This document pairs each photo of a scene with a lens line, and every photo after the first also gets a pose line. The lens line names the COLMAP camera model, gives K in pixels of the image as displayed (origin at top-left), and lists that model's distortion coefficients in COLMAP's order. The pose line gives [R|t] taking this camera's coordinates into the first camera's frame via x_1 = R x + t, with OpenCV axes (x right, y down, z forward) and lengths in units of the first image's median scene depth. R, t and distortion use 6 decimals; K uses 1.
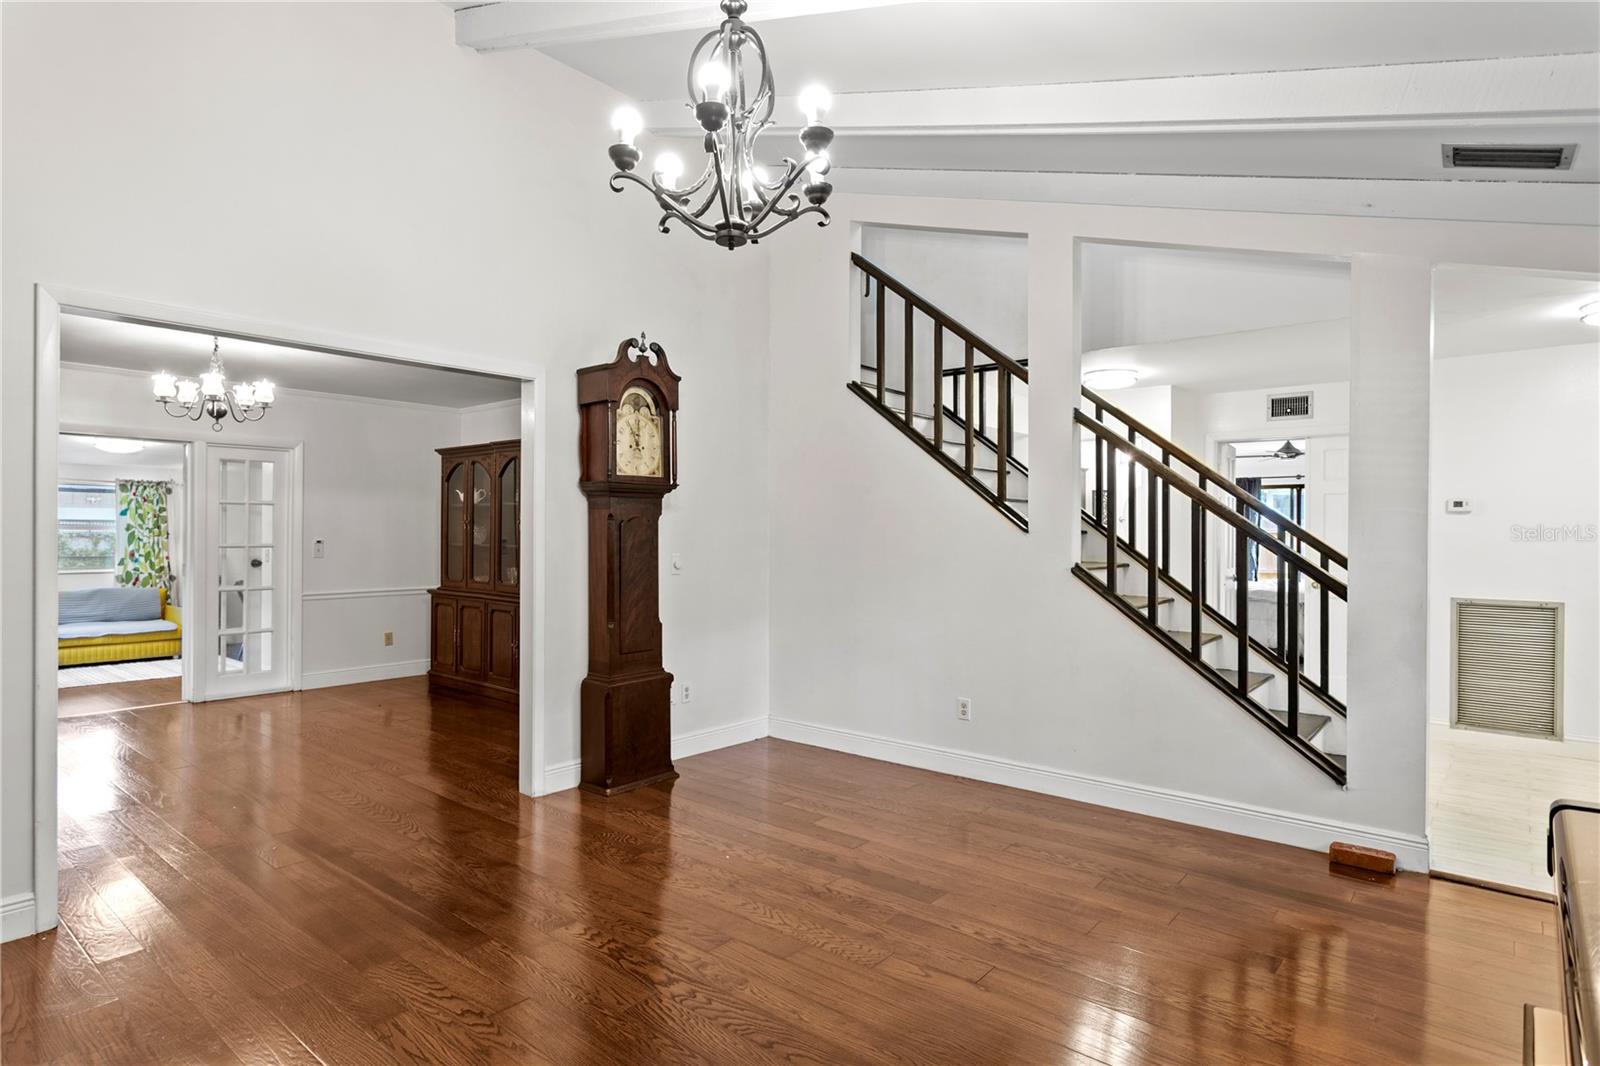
lens RADIAL K [[874.0, 0, 798.7], [0, 874.0, 524.5], [0, 0, 1]] dist [-0.021422, 0.000493]
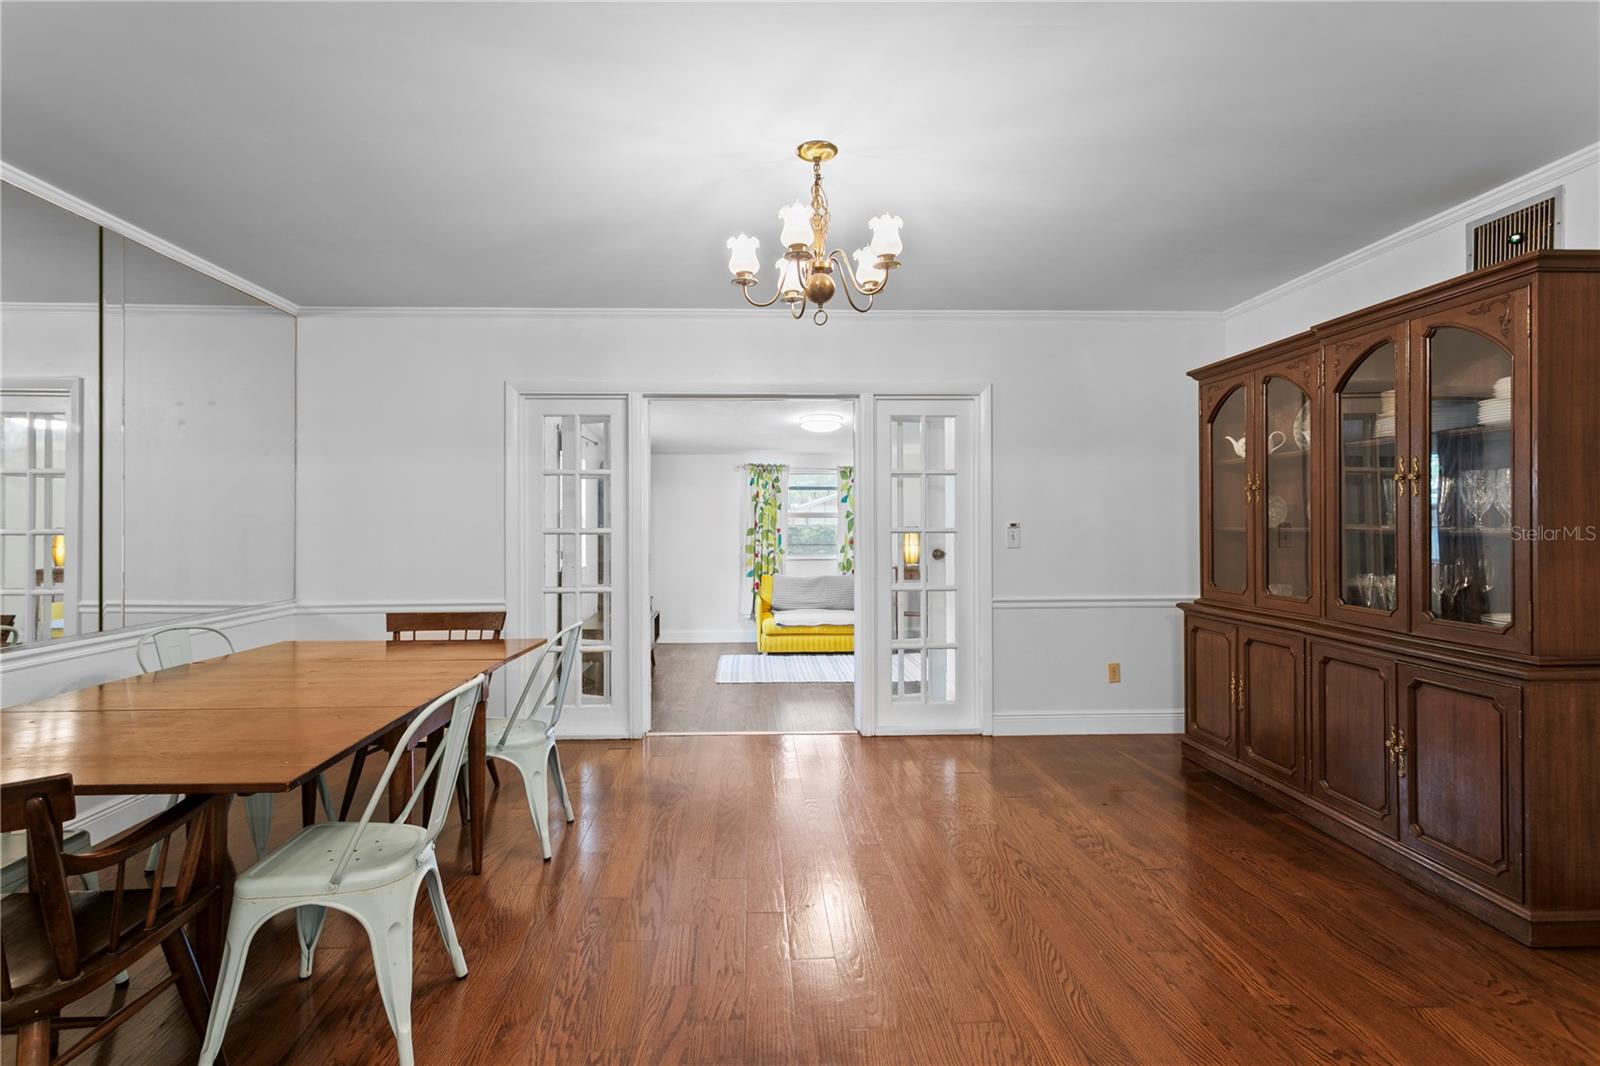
lens RADIAL K [[769.3, 0, 791.2], [0, 769.3, 524.3], [0, 0, 1]] dist [0.002897, 0.002526]
pose [[0.679188, -0.008076, -0.733920, -0.218414], [0.014181, 0.999897, 0.002122, 0.015193], [0.733827, -0.011849, 0.679233, 0.444397]]
